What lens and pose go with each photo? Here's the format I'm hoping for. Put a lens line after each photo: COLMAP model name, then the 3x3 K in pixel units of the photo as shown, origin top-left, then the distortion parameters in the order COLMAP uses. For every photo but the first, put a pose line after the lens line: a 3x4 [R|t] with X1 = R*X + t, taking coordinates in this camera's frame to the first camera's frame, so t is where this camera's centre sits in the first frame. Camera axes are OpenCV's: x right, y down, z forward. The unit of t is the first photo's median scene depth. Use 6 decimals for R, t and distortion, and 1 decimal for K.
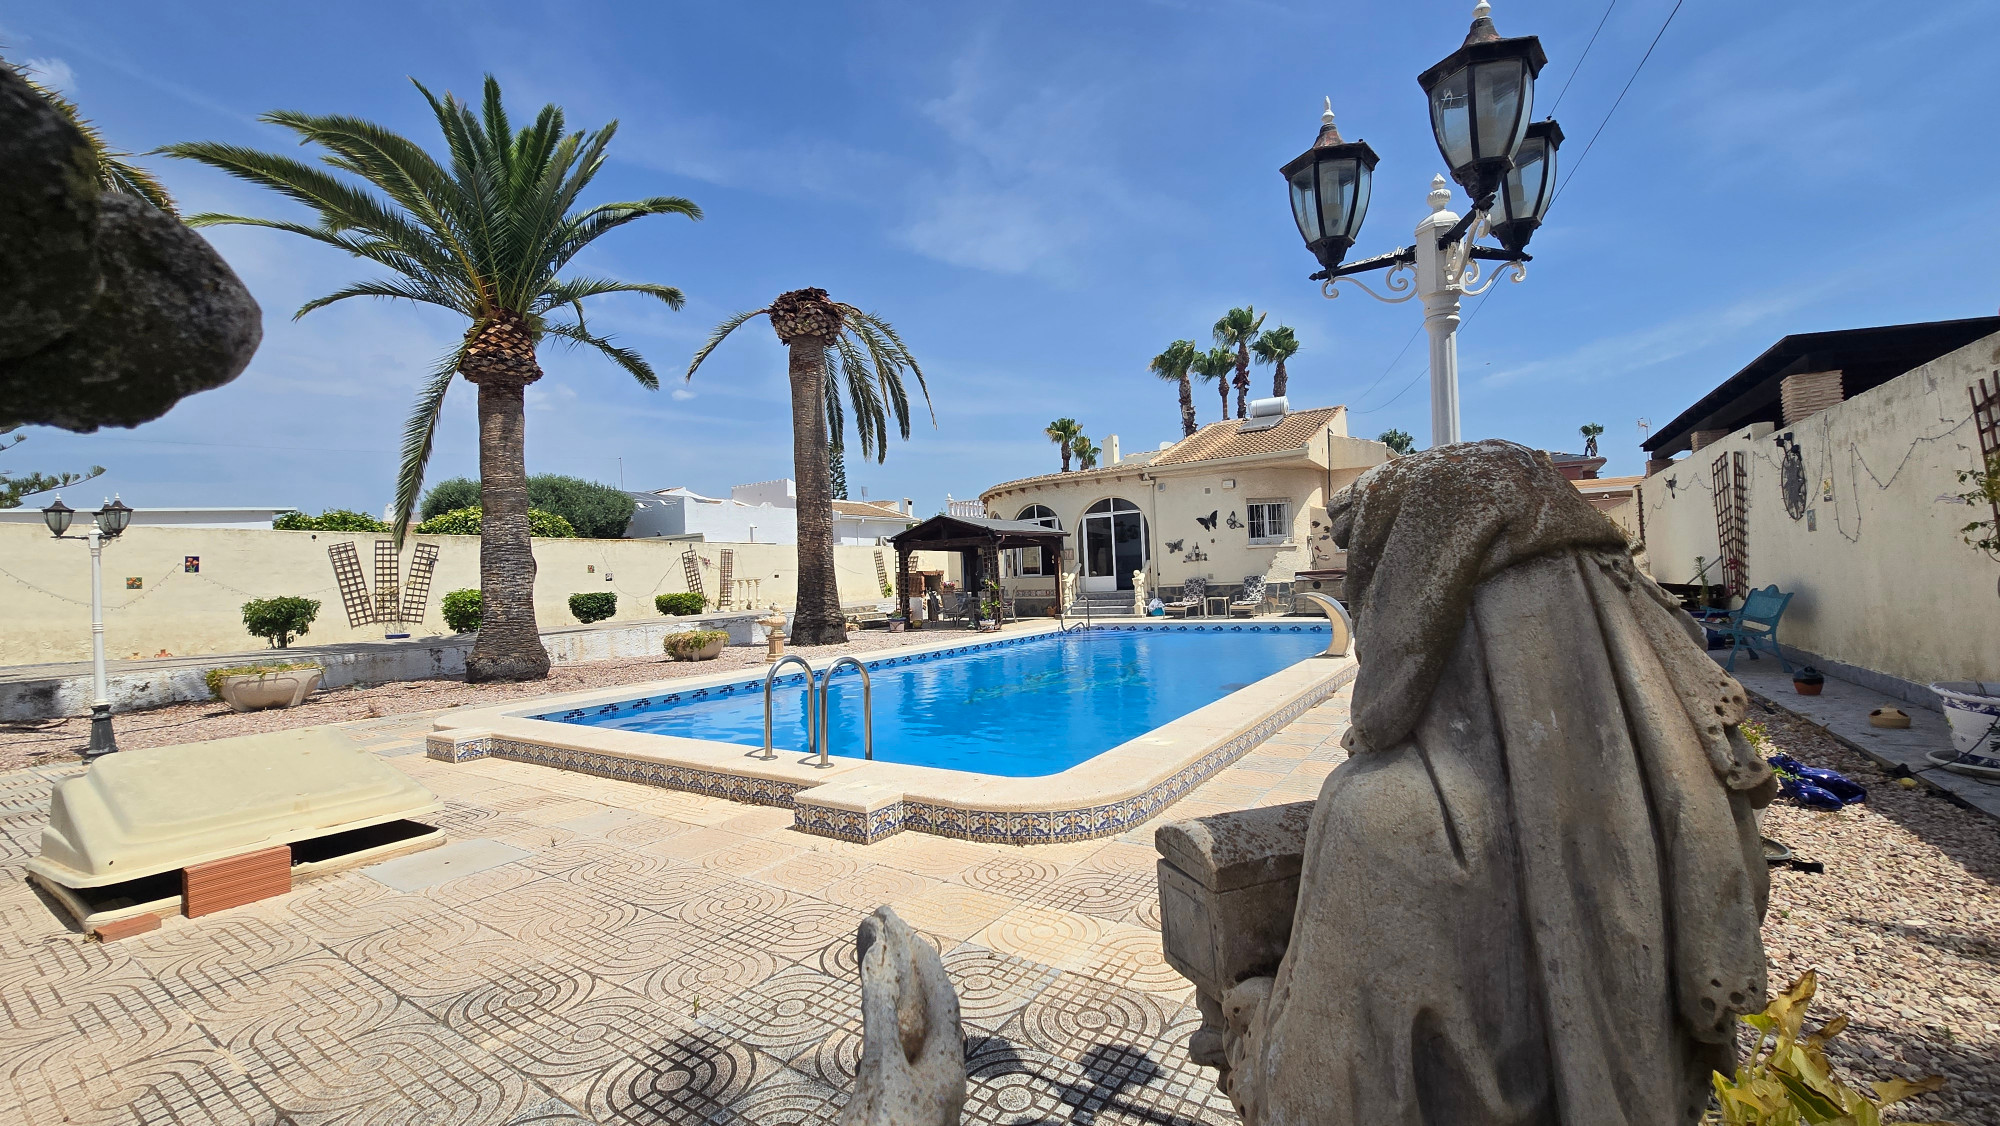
lens RADIAL K [[816.7, 0, 1001.0], [0, 816.7, 556.1], [0, 0, 1]] dist [-0.008598, 0.002575]
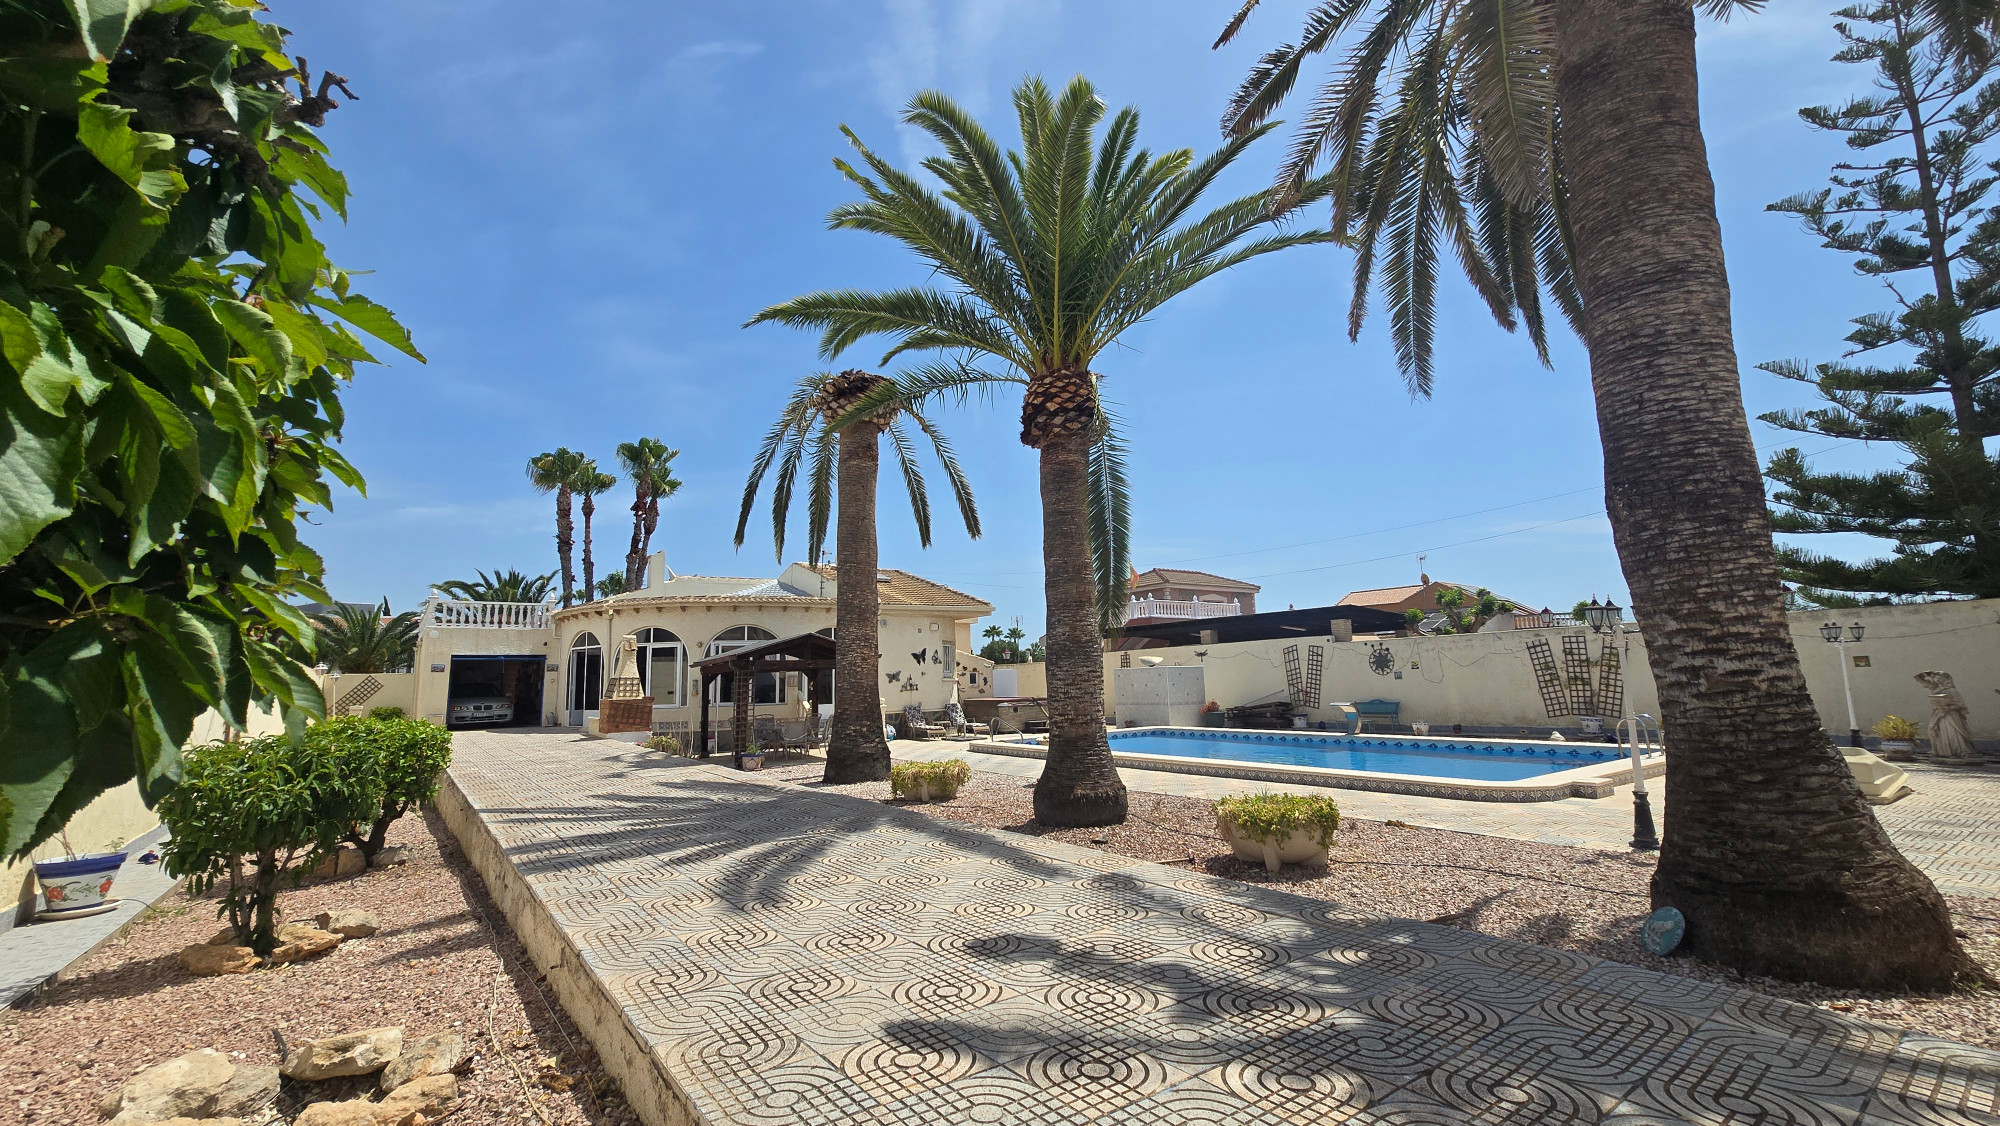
lens RADIAL K [[816.7, 0, 1010.3], [0, 816.7, 562.3], [0, 0, 1]] dist [-0.008598, 0.002575]
pose [[0.365052, 0.163981, 0.916432, -0.806591], [-0.008056, 0.984885, -0.173020, 0.026134], [-0.930952, 0.055779, 0.360856, 0.450633]]
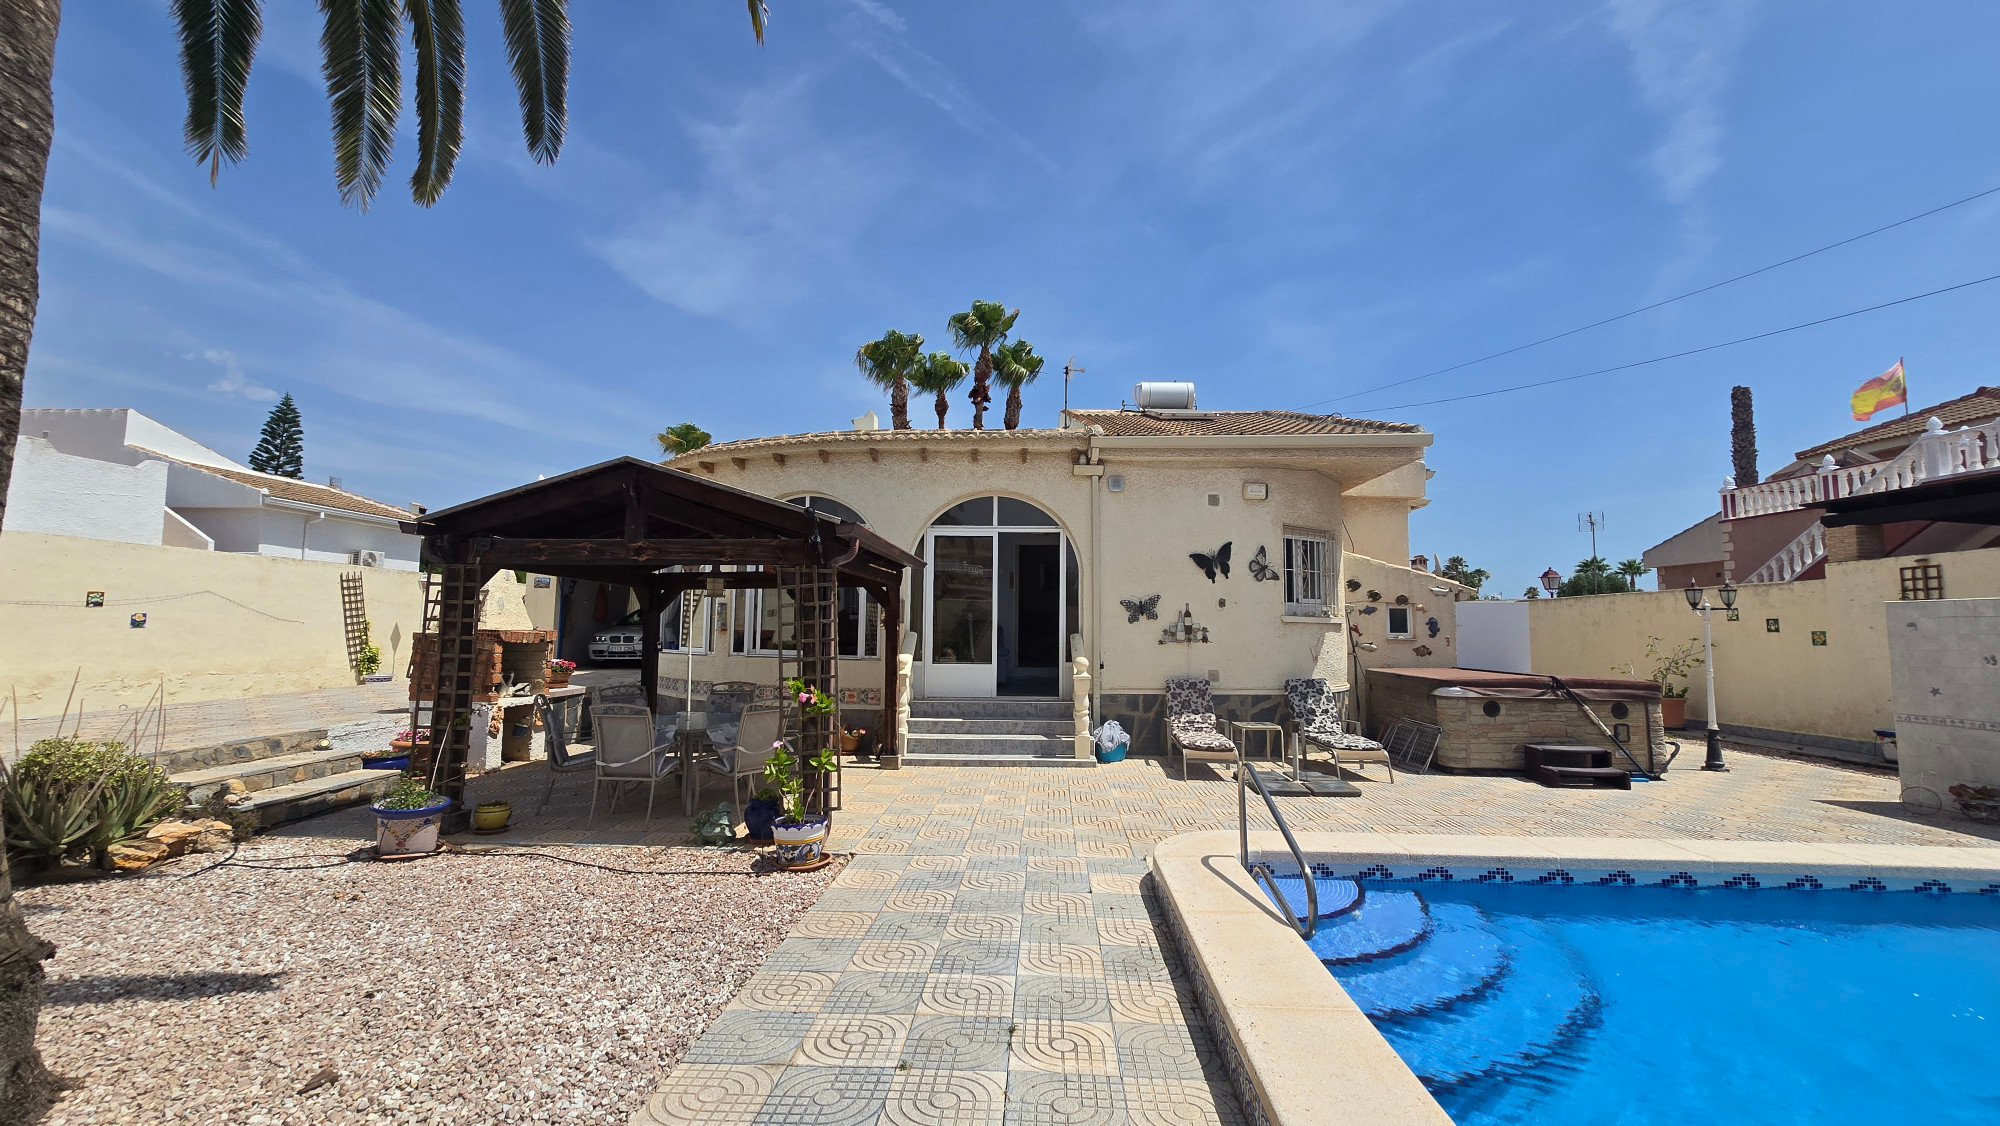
lens RADIAL K [[816.7, 0, 1001.5], [0, 816.7, 555.7], [0, 0, 1]] dist [-0.008598, 0.002575]
pose [[0.862042, 0.096518, 0.497562, -0.099236], [-0.057953, 0.994032, -0.092418, 0.005999], [-0.503512, 0.050833, 0.862491, 0.648824]]
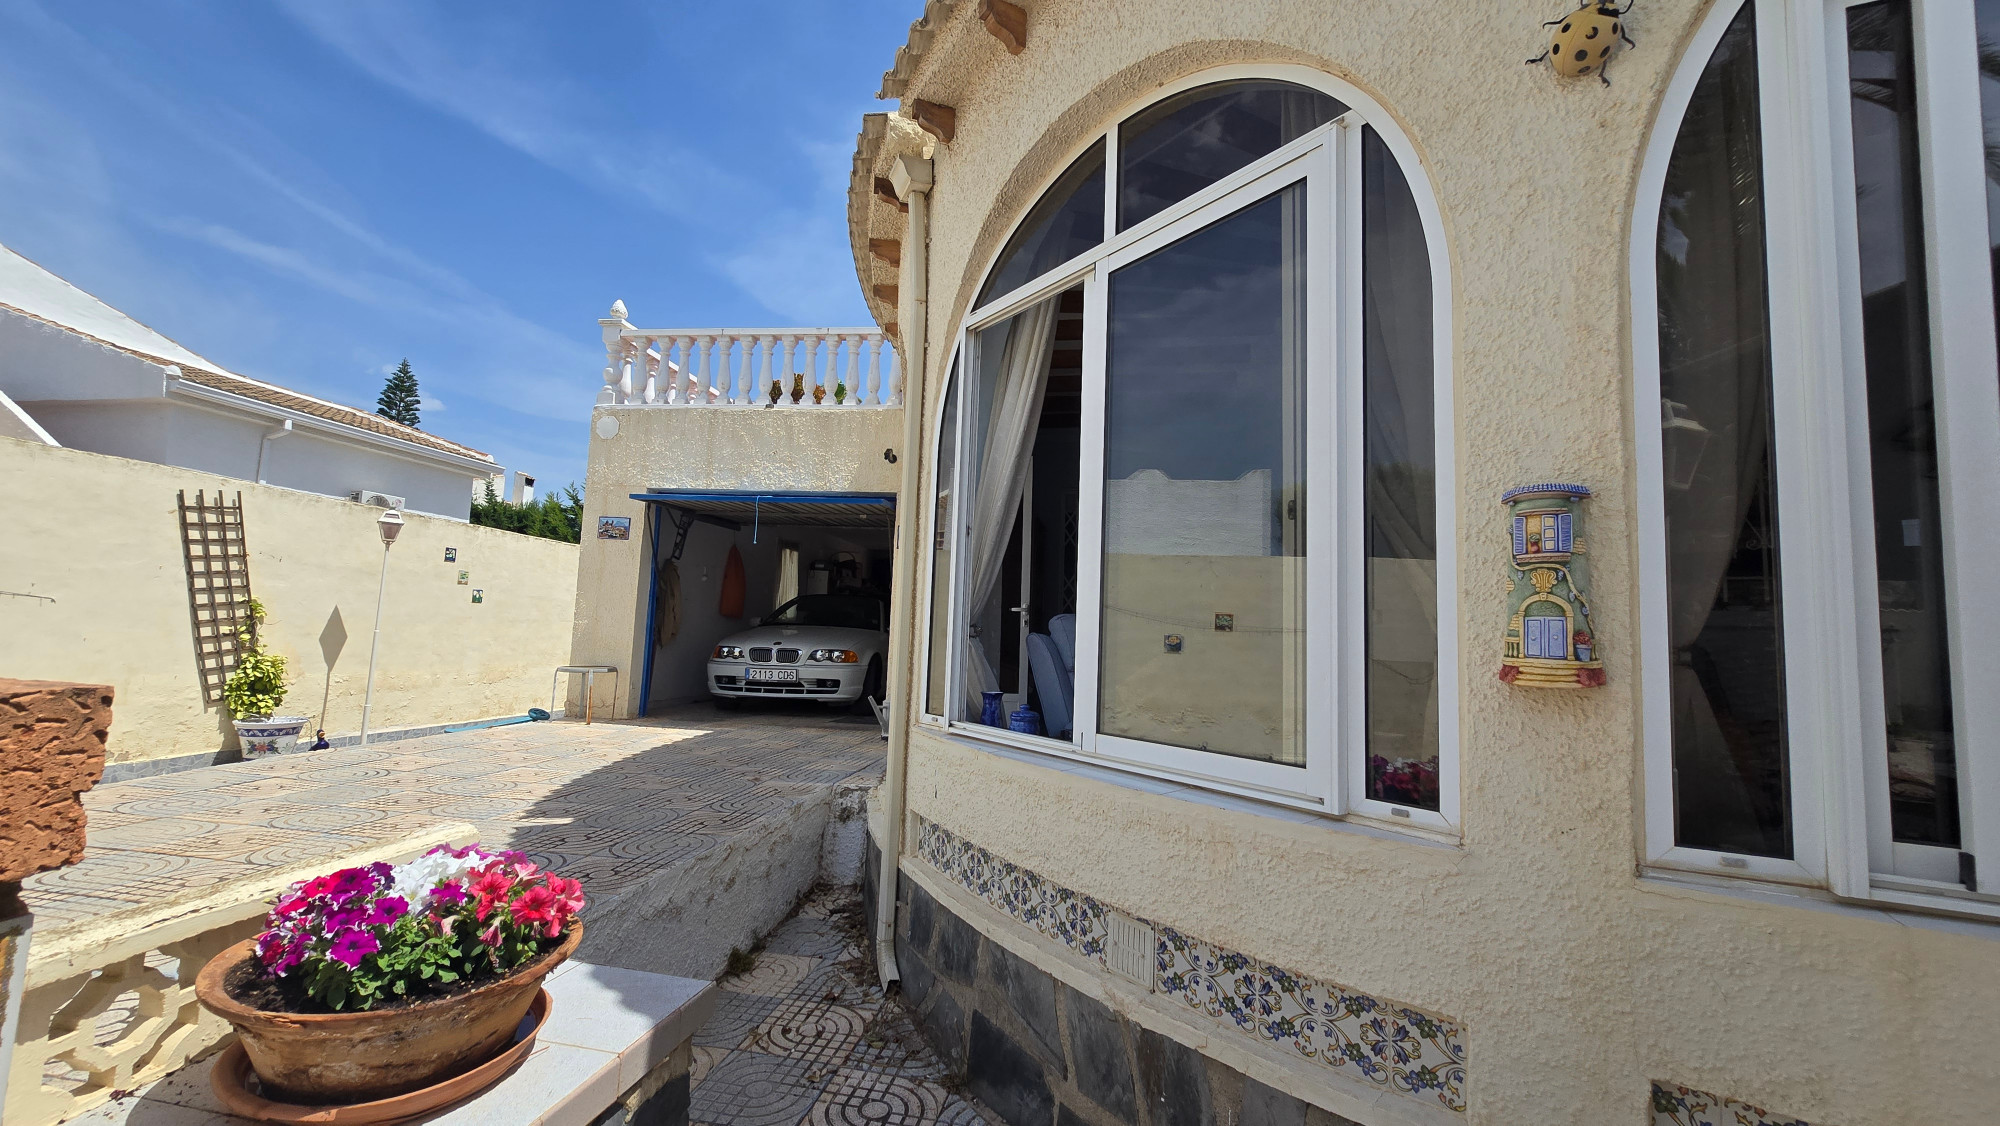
lens RADIAL K [[816.7, 0, 997.3], [0, 816.7, 553.8], [0, 0, 1]] dist [-0.008598, 0.002575]
pose [[0.920065, 0.116519, 0.374036, -0.066012], [-0.086889, 0.991660, -0.095186, 0.015646], [-0.382008, 0.055078, 0.922516, 1.144445]]
